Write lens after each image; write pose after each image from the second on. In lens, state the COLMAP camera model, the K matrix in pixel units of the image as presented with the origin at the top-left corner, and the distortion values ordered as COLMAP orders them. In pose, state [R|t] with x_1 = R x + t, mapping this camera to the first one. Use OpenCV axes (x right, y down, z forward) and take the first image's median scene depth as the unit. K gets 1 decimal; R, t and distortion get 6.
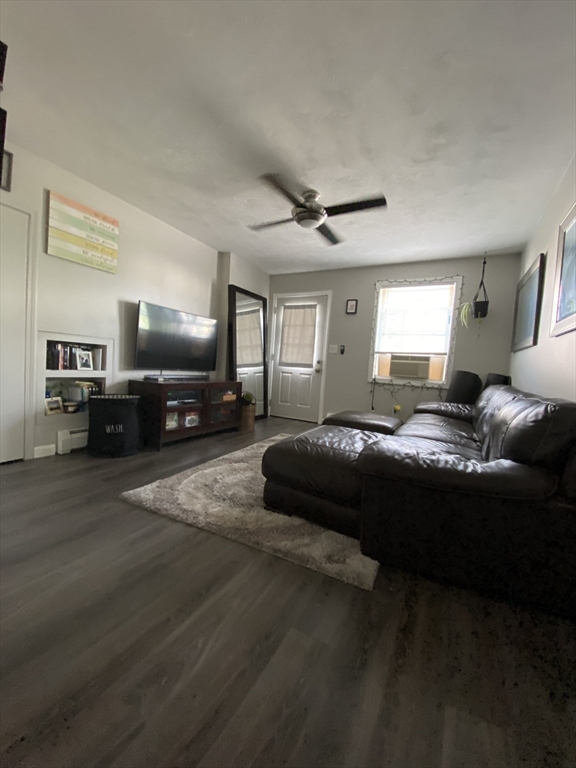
lens RADIAL K [[312.1, 0, 288.0], [0, 312.1, 384.0], [0, 0, 1]] dist [0.000558, -0.000047]
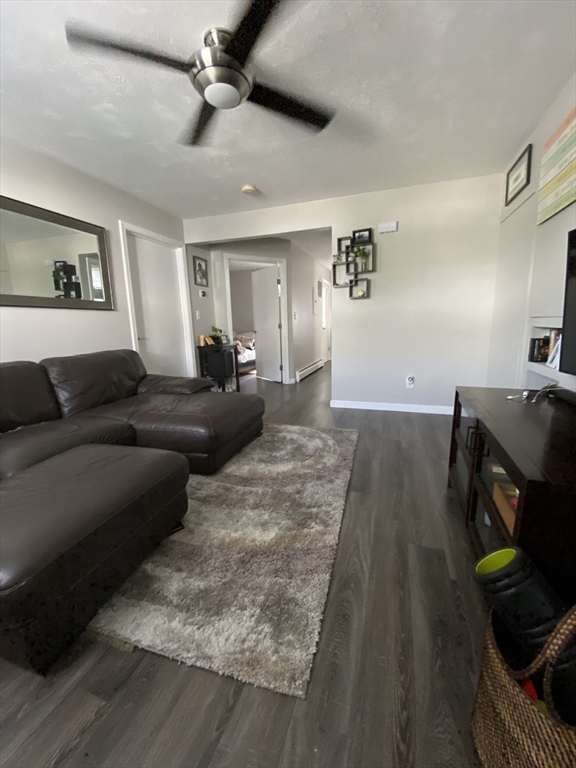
lens RADIAL K [[312.1, 0, 288.0], [0, 312.1, 384.0], [0, 0, 1]] dist [0.000558, -0.000047]
pose [[-0.986906, -0.010310, -0.160965, 0.040406], [-0.047491, 0.972291, 0.228897, -0.143592], [0.154145, 0.233544, -0.960050, 1.675756]]
